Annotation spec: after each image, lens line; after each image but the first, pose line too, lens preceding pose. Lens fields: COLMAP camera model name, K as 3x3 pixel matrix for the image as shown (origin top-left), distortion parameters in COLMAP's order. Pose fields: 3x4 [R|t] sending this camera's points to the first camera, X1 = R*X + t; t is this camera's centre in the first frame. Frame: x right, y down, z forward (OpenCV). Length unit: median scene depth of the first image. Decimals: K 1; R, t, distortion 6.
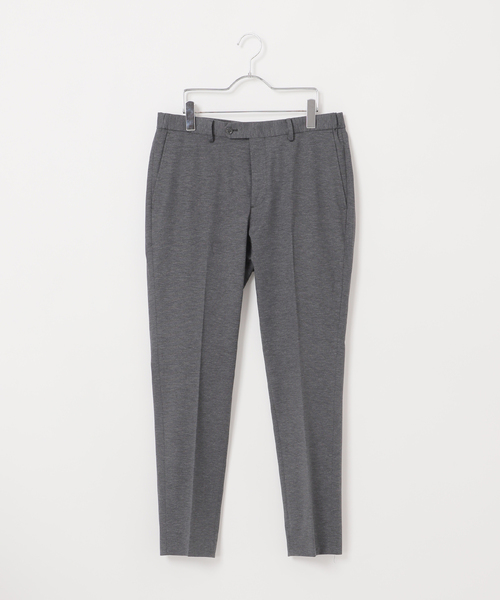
lens RADIAL K [[820.6, 0, 257.0], [0, 820.6, 312.6], [0, 0, 1]] dist [0.024226, 0.000000]
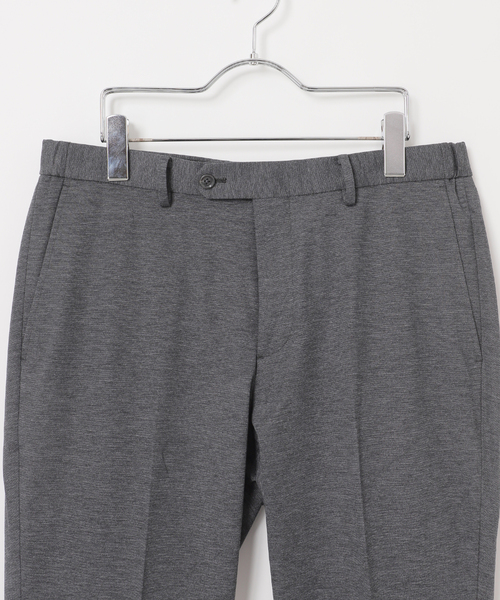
lens RADIAL K [[820.6, 0, 256.3], [0, 820.6, 295.5], [0, 0, 1]] dist [0.024226, 0.000000]
pose [[0.999624, 0.002211, 0.027340, -0.019558], [0.000823, 0.993879, -0.110475, -0.114821], [-0.027417, 0.110456, 0.993503, 0.581856]]
